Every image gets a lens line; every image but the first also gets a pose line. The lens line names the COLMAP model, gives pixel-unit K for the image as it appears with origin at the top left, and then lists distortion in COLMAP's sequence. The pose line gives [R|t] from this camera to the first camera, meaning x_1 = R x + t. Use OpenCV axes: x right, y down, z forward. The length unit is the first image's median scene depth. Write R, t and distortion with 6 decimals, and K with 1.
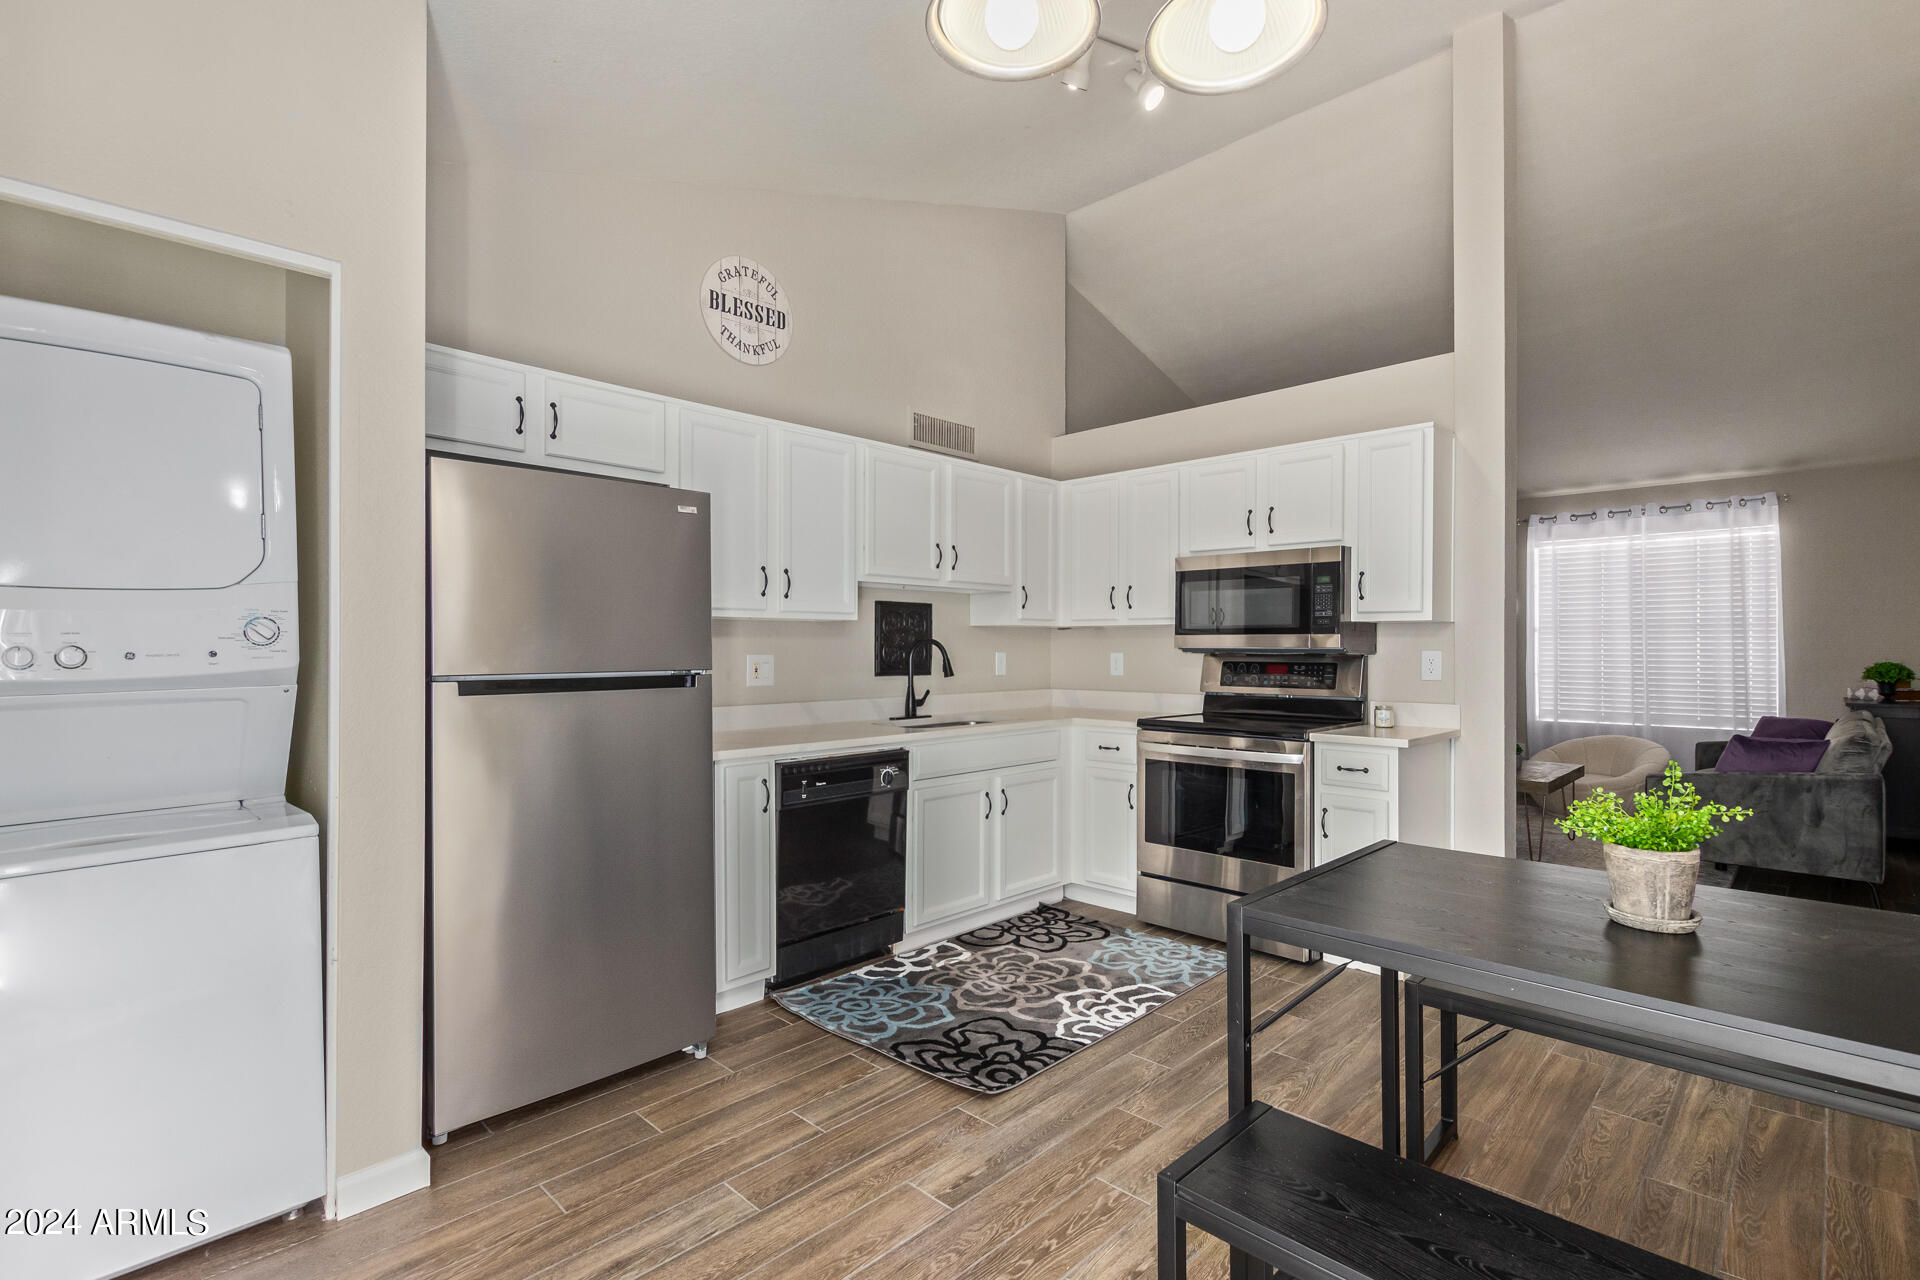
lens RADIAL K [[888.3, 0, 974.2], [0, 888.3, 646.2], [0, 0, 1]] dist [-0.001225, -0.000468]
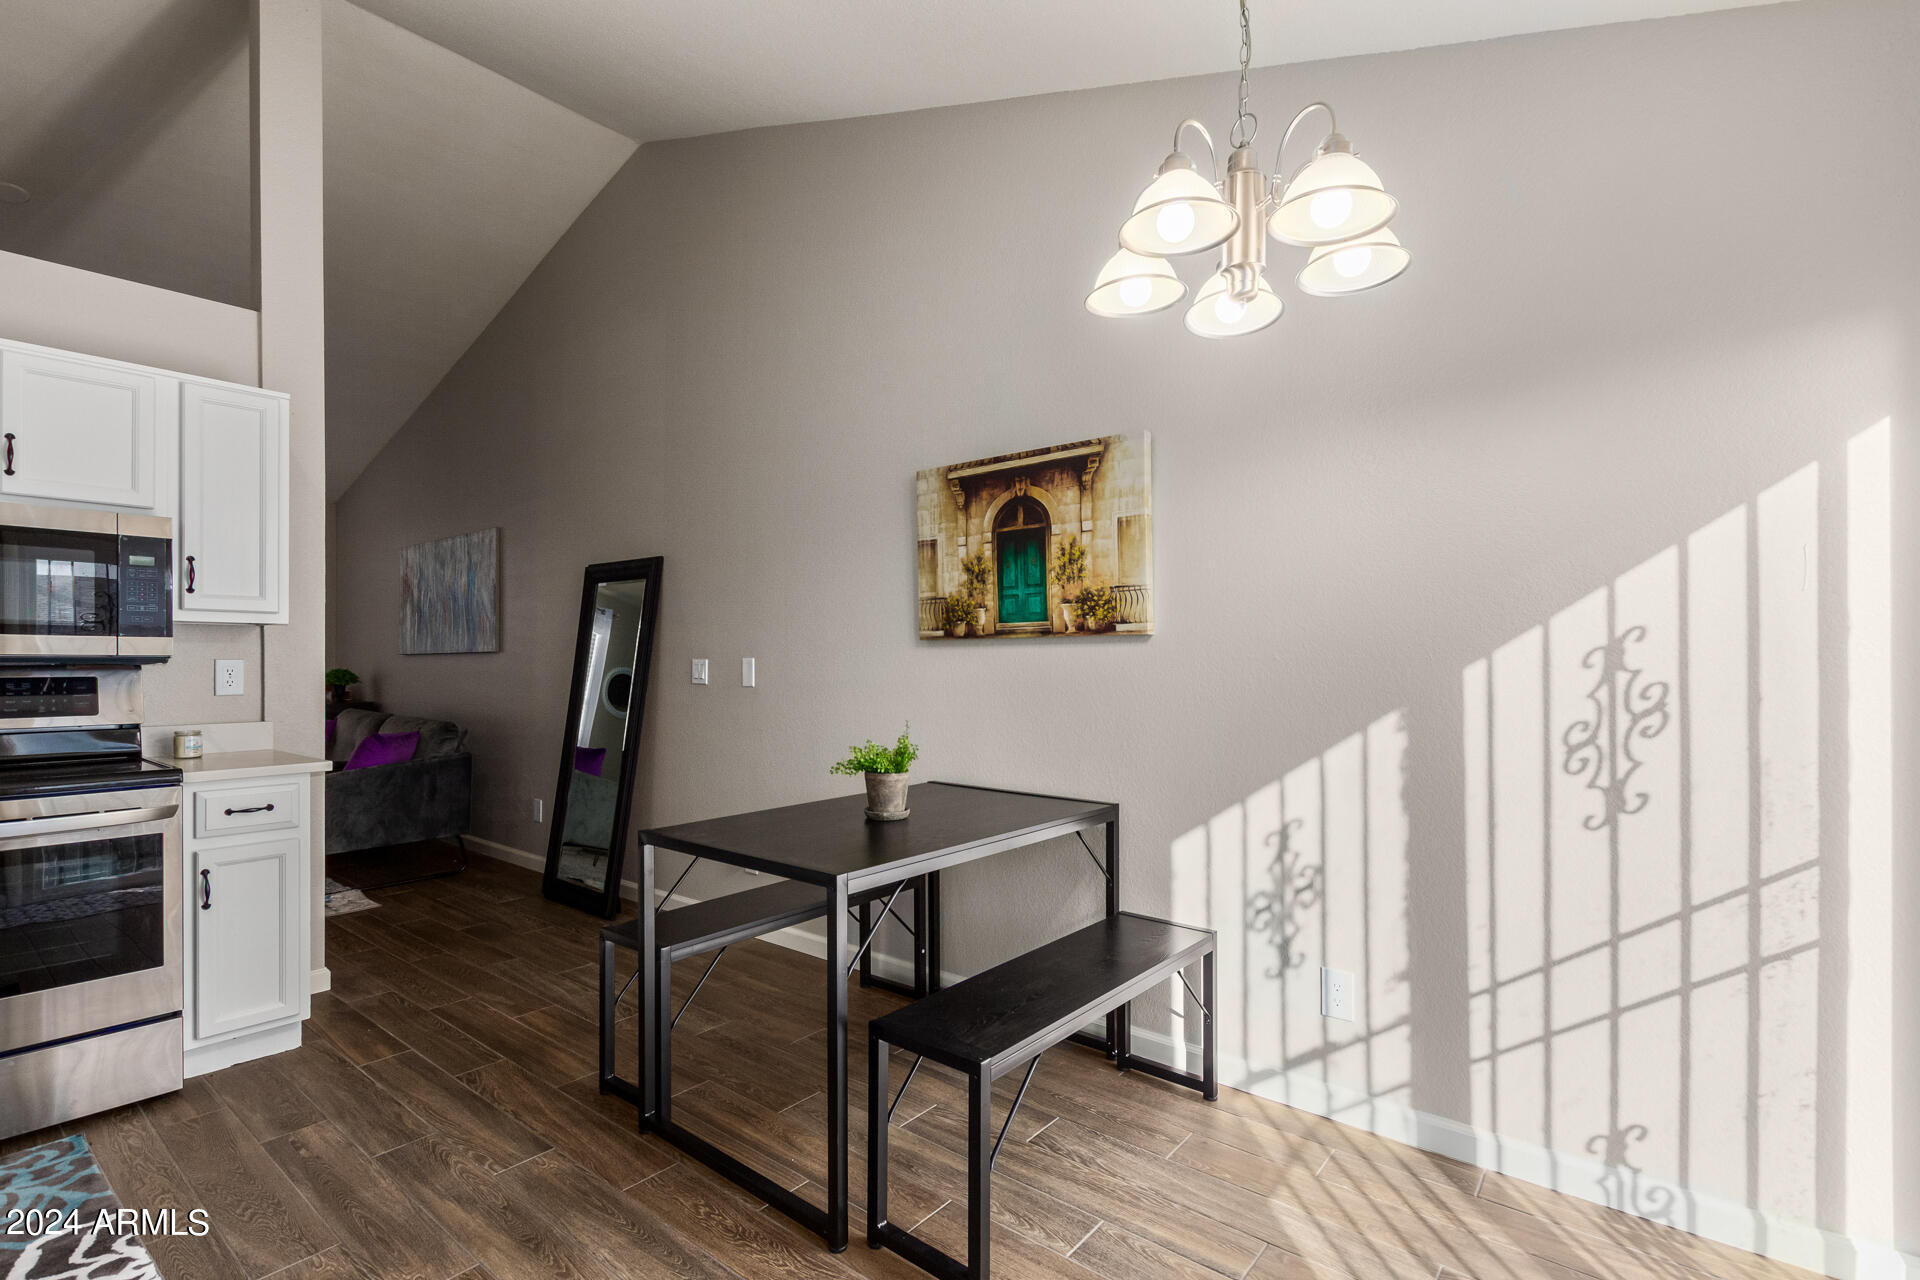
lens RADIAL K [[884.2, 0, 959.3], [0, 884.2, 656.5], [0, 0, 1]] dist [0.000473, -0.000214]
pose [[-0.081973, 0.000673, 0.996634, -0.385403], [-0.000659, 1.000000, -0.000729, 0.002285], [-0.996634, -0.000717, -0.081972, 0.406659]]
